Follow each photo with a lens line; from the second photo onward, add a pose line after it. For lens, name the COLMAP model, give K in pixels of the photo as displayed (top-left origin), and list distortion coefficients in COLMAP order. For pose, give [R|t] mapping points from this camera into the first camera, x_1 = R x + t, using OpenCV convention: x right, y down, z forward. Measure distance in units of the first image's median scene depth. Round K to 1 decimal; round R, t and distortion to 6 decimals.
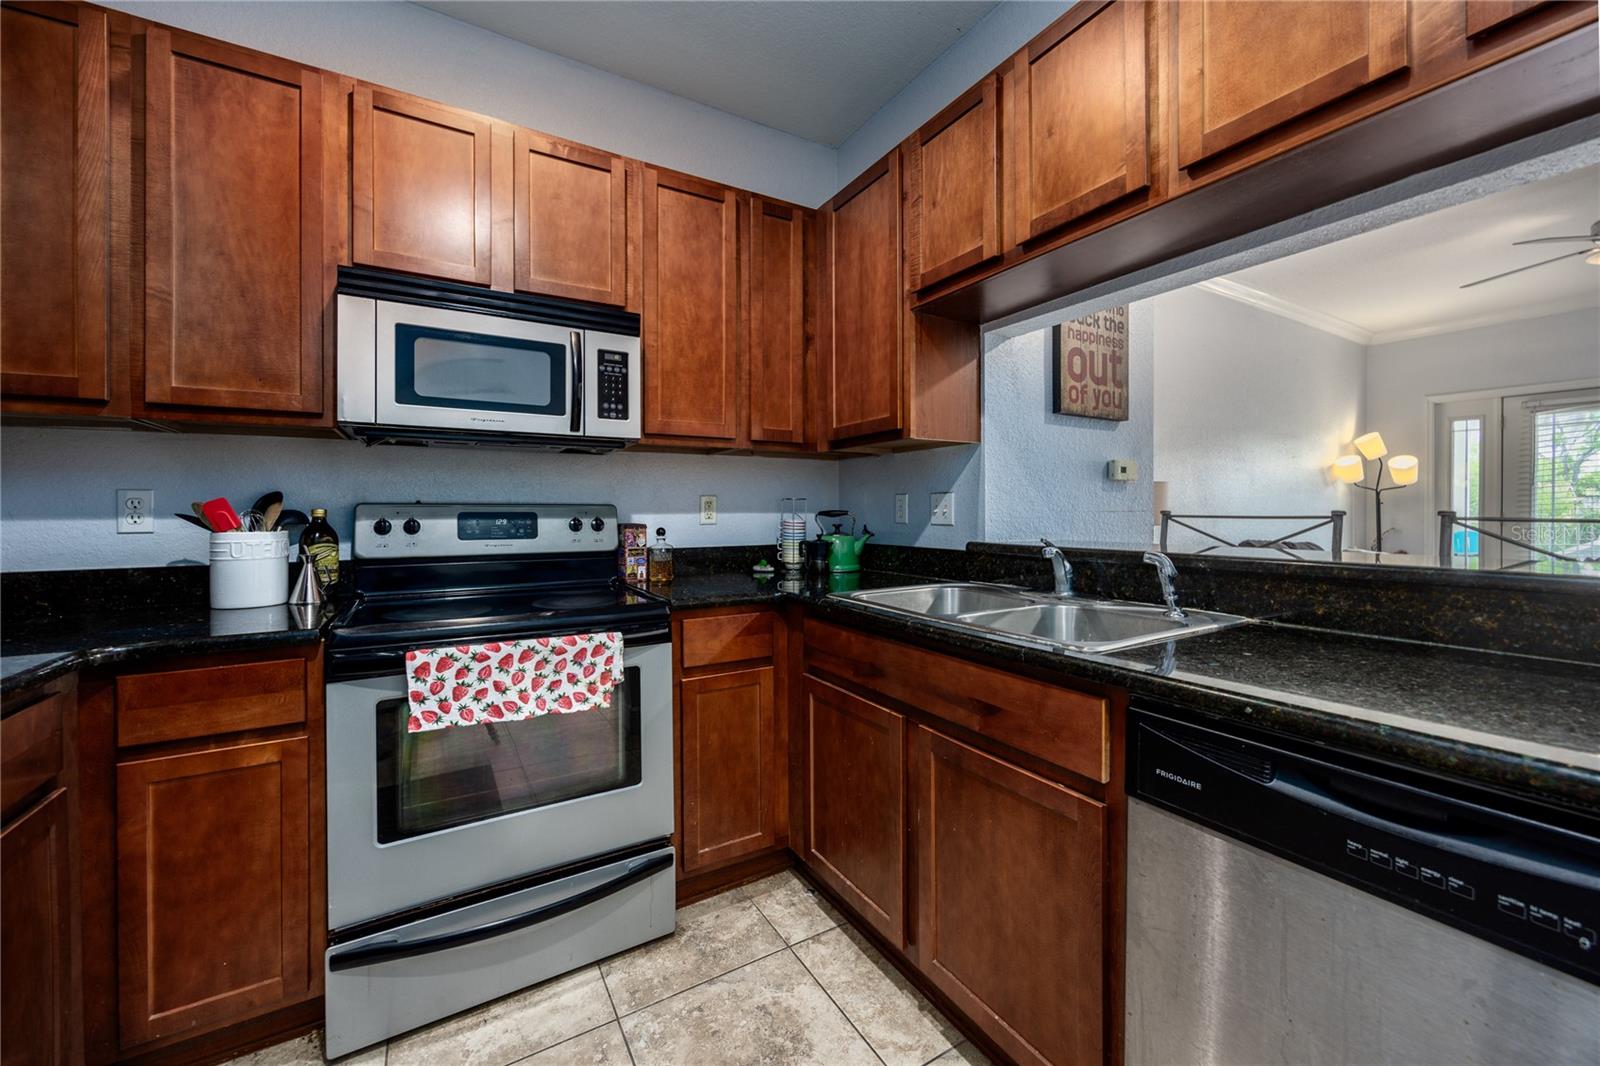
lens RADIAL K [[627.1, 0, 804.1], [0, 627.1, 512.9], [0, 0, 1]] dist [0.000183, 0.000084]
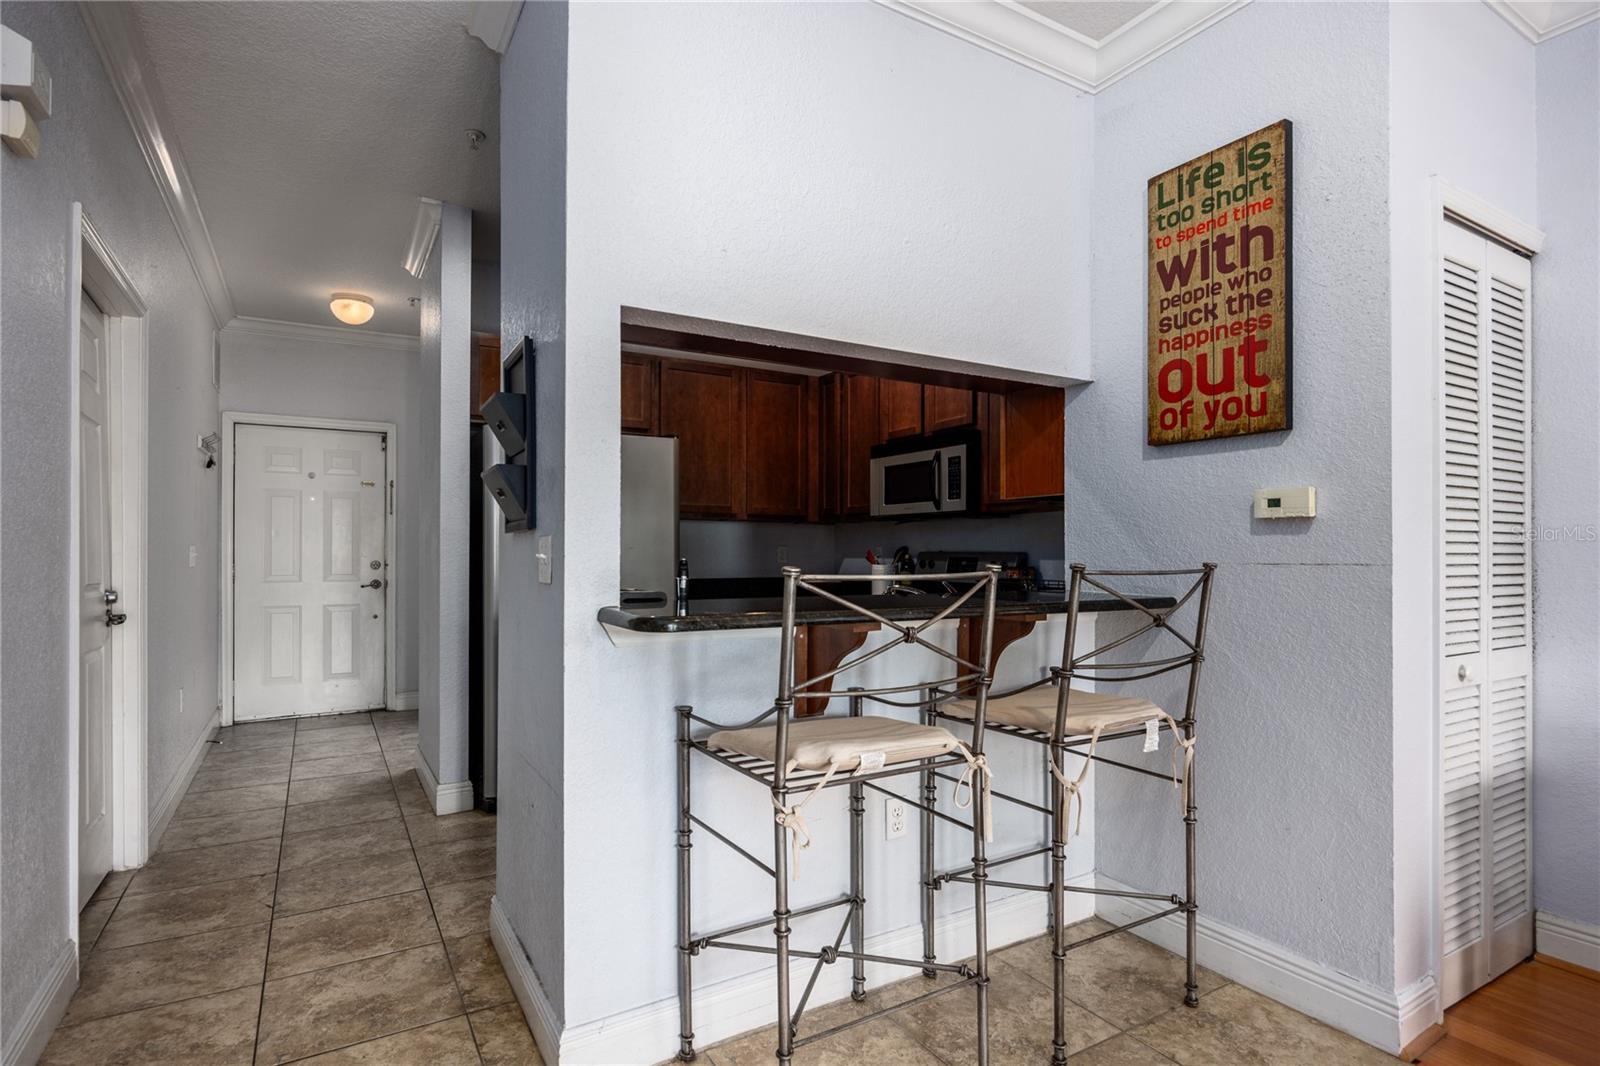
lens RADIAL K [[810.9, 0, 805.0], [0, 810.9, 544.3], [0, 0, 1]] dist [-0.004292, -0.000650]
pose [[0.001795, -0.007021, -0.999974, 1.957213], [-0.003674, 0.999969, -0.007028, -0.022385], [0.999992, 0.003687, 0.001769, 0.692636]]
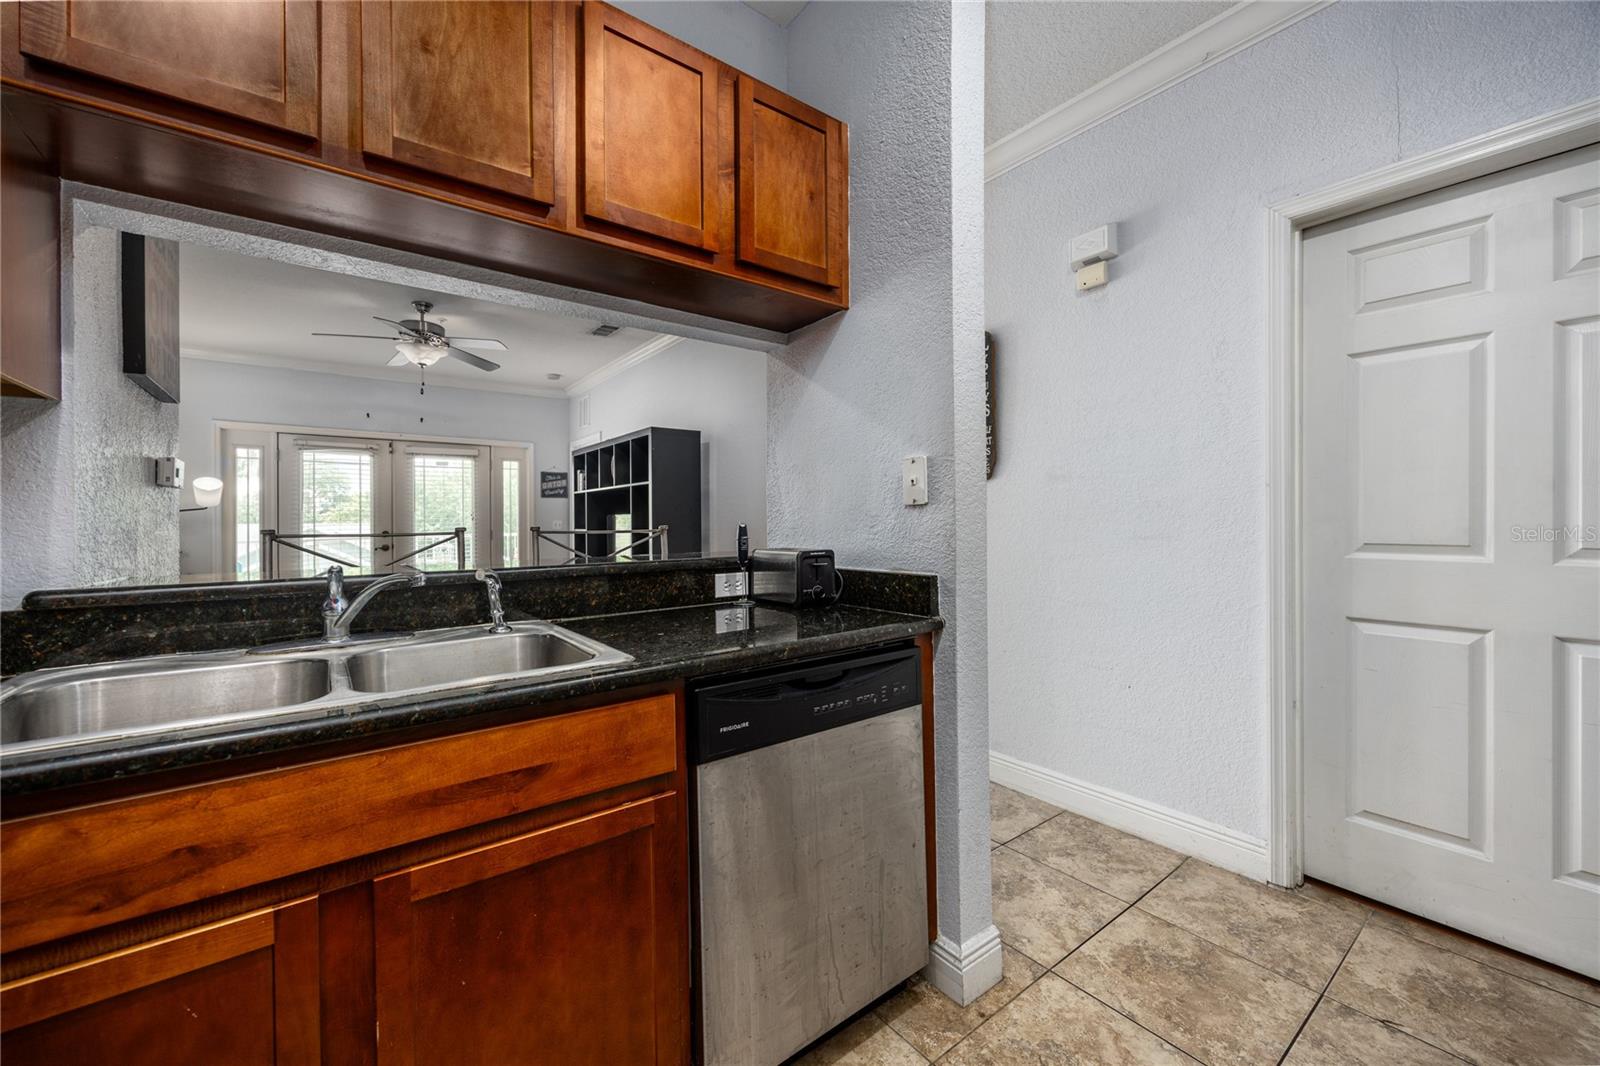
lens RADIAL K [[637.5, 0, 802.6], [0, 637.5, 527.9], [0, 0, 1]] dist [0.022834, 0.000078]
pose [[-0.117334, -0.001208, 0.993092, -0.395765], [0.010350, 0.999943, 0.002440, 0.000833], [-0.993039, 0.010565, -0.117315, 0.532932]]
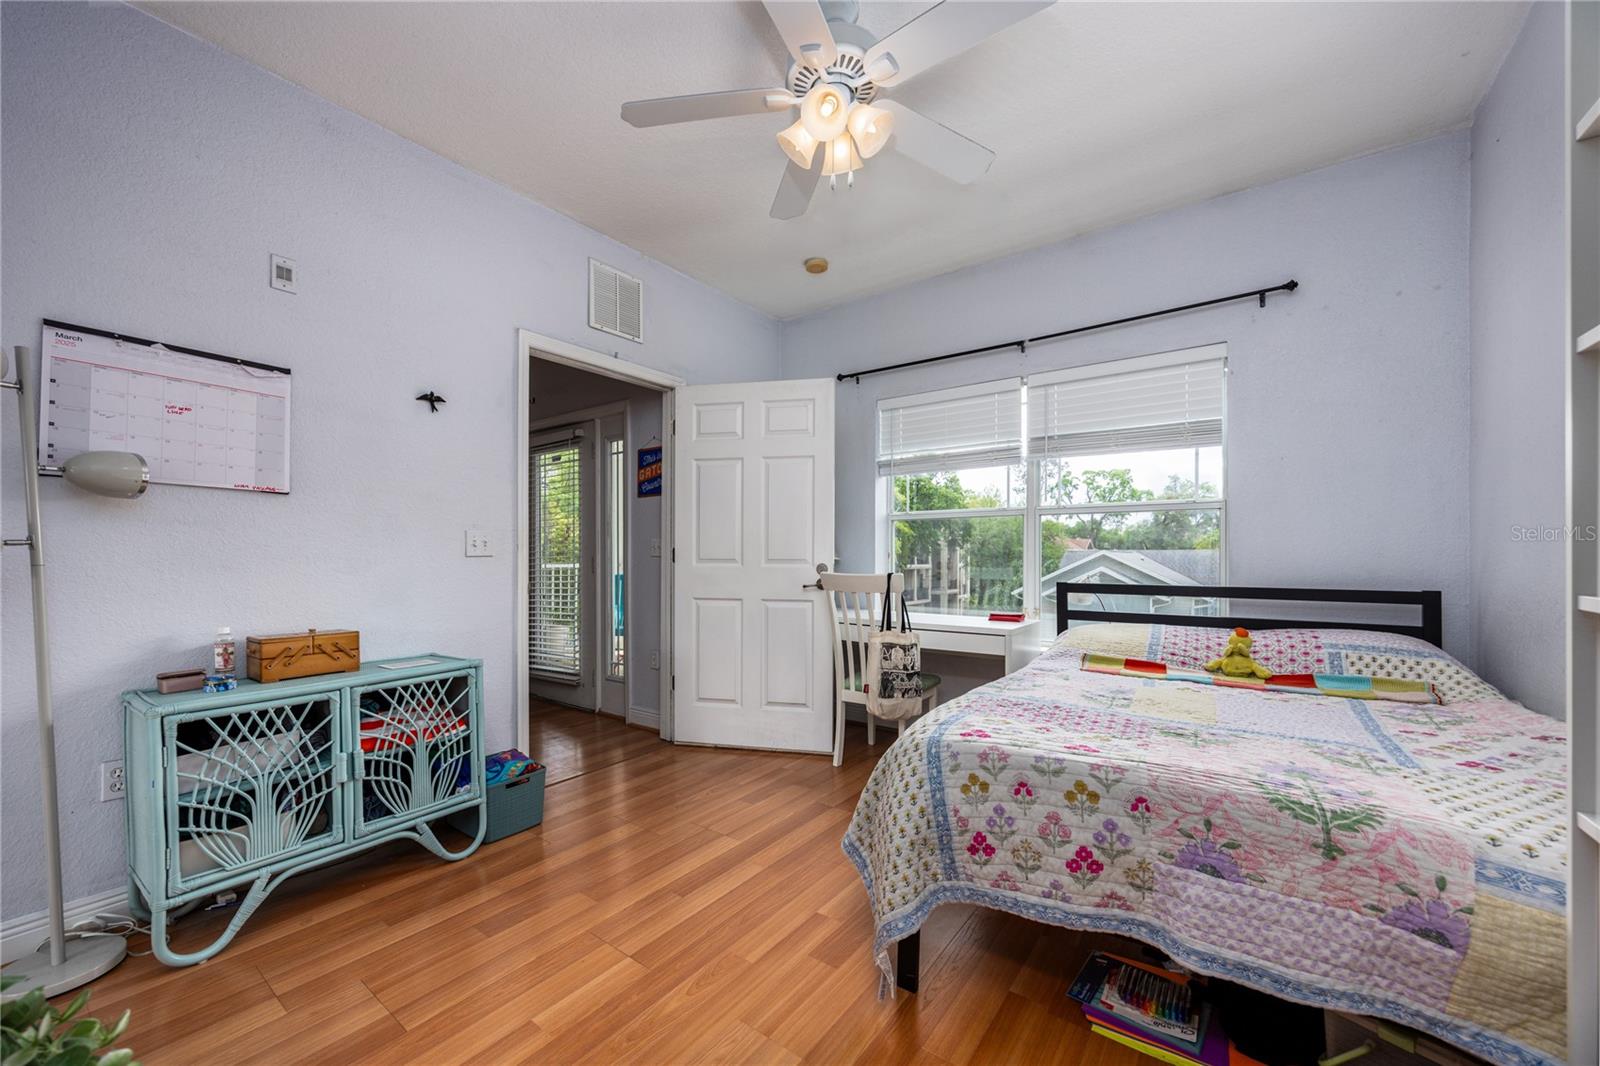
lens RADIAL K [[627.0, 0, 802.1], [0, 627.0, 560.0], [0, 0, 1]] dist [0.000085, 0.000017]
pose [[0.919644, 0.000896, 0.392752, 3.555713], [-0.002237, 0.999993, 0.002958, 0.012888], [-0.392746, -0.003599, 0.919640, -0.547515]]
